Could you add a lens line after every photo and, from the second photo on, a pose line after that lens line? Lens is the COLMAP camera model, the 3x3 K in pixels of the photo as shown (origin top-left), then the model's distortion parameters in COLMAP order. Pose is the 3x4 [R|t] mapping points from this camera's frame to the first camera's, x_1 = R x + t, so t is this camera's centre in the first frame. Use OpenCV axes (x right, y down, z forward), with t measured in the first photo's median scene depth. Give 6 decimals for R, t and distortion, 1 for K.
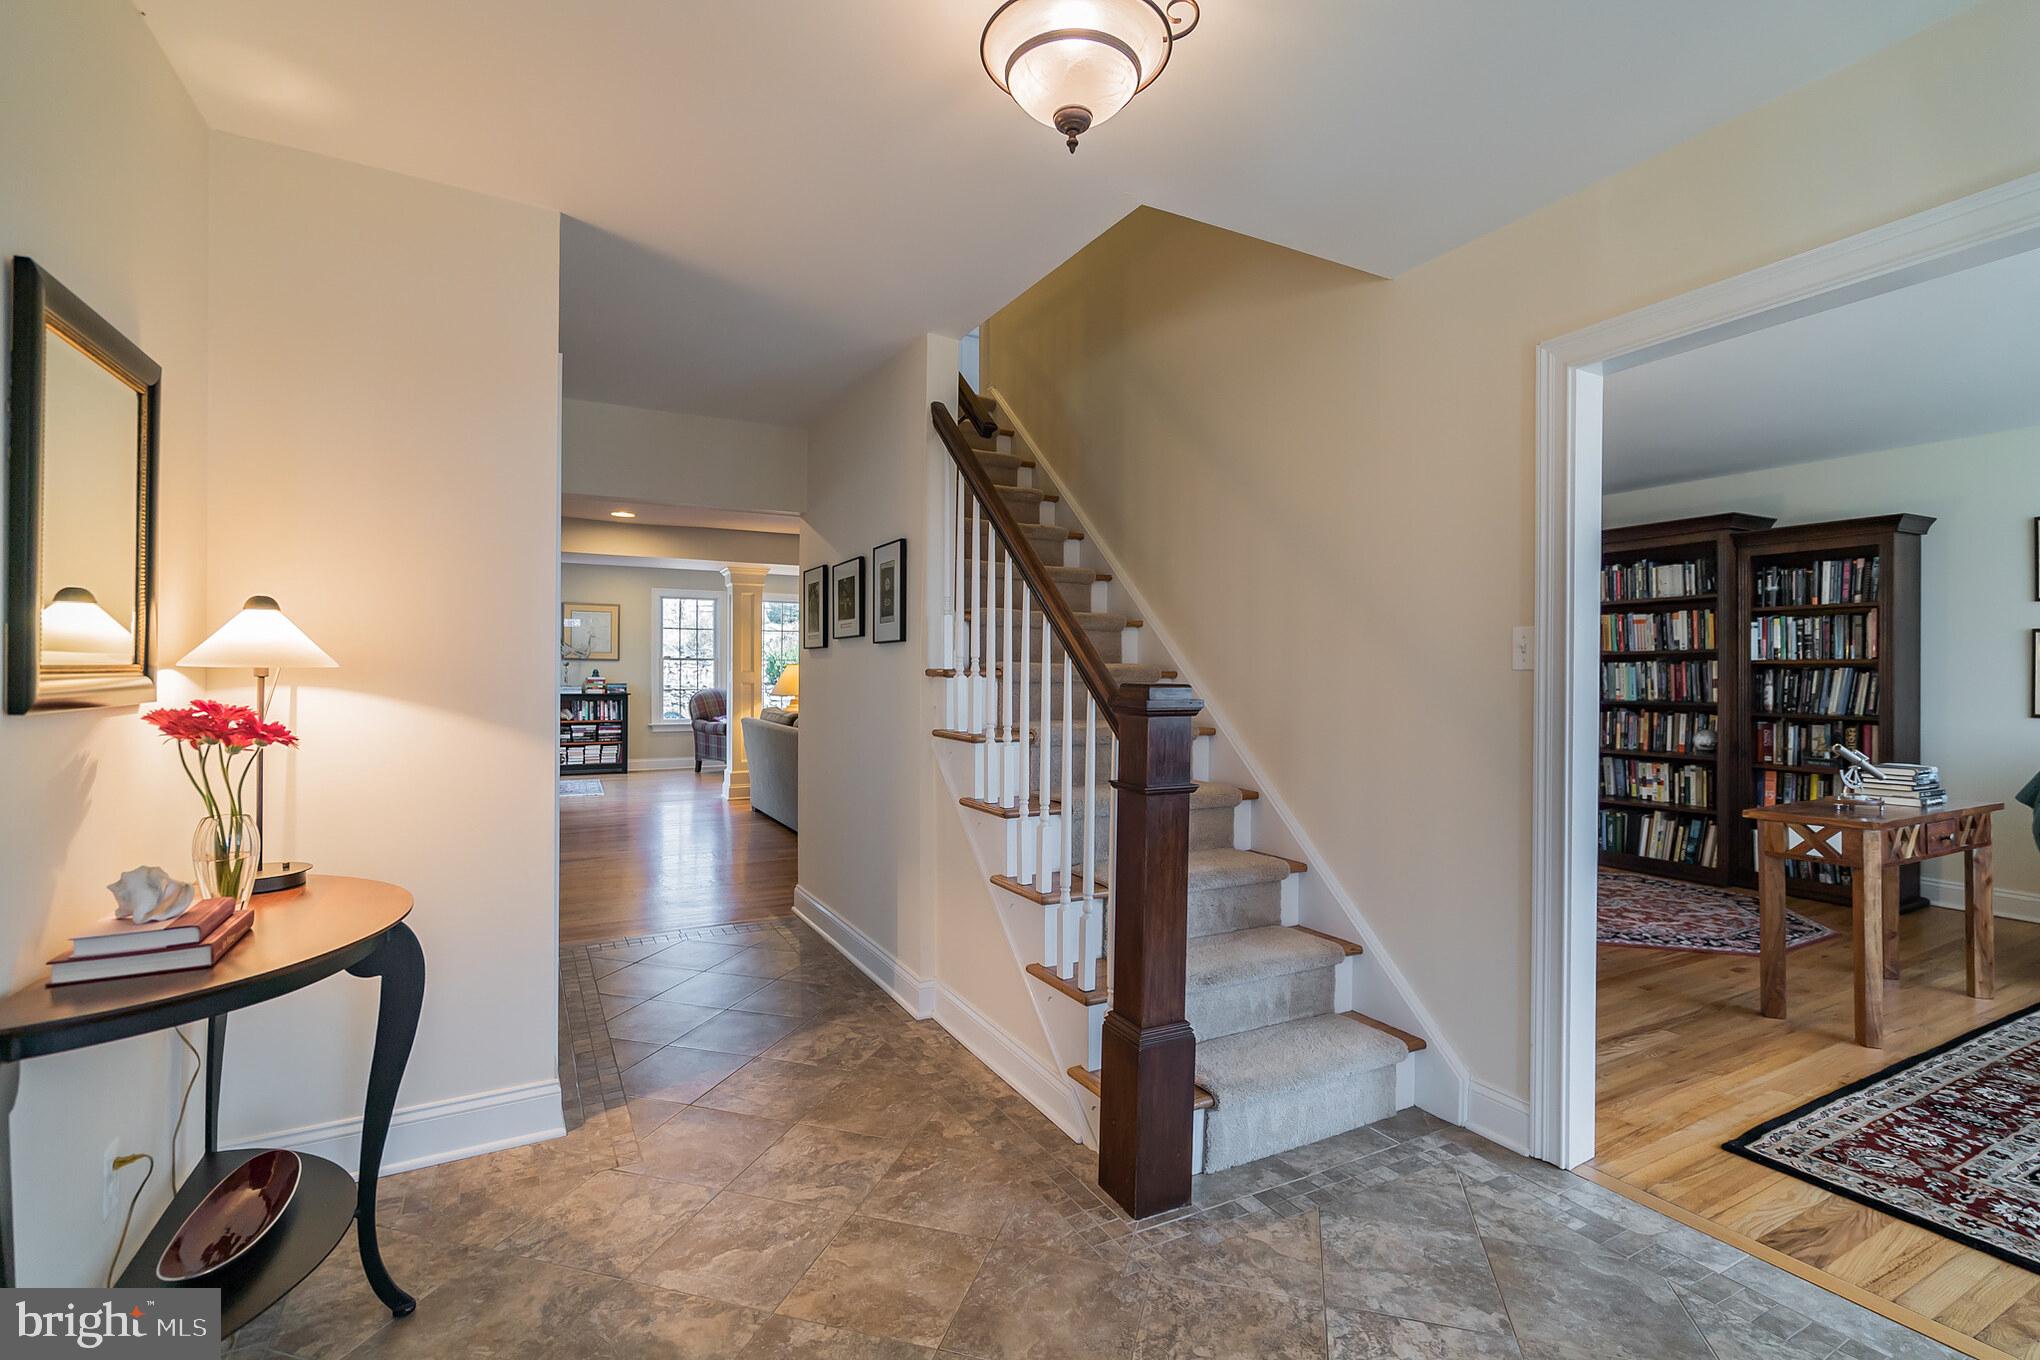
lens RADIAL K [[914.5, 0, 1020.0], [0, 914.5, 680.0], [0, 0, 1]] dist [-0.001744, -0.000214]
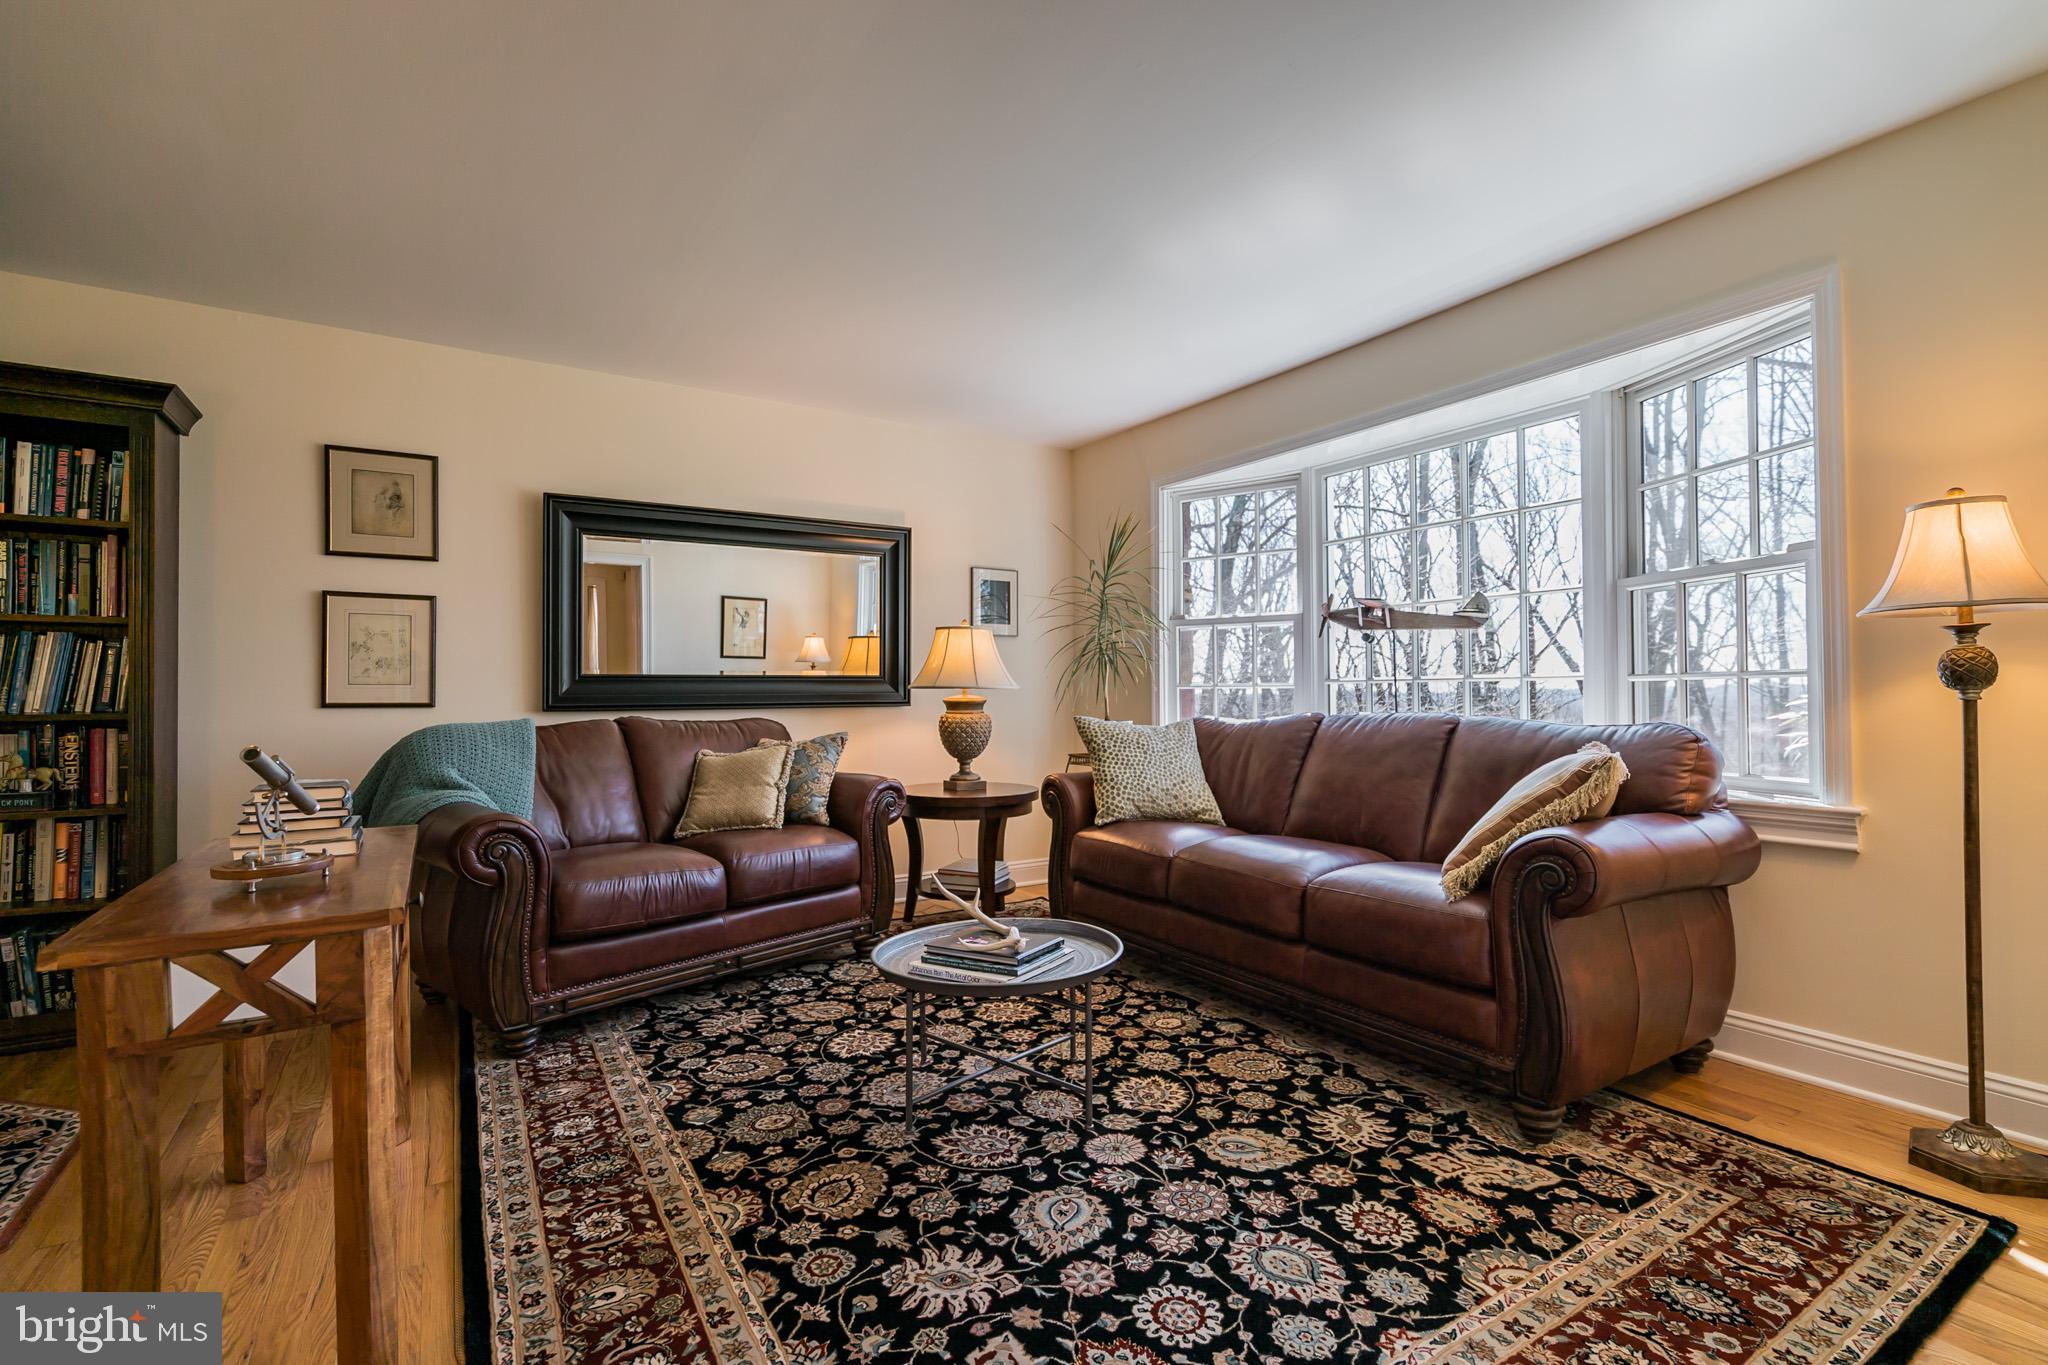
lens RADIAL K [[918.1, 0, 1024.0], [0, 918.1, 682.5], [0, 0, 1]] dist [-0.001744, -0.000214]
pose [[-0.079568, 0.013236, 0.996742, 0.271887], [0.009108, 0.999880, -0.012550, 0.031369], [-0.996788, 0.008080, -0.079679, 0.429097]]
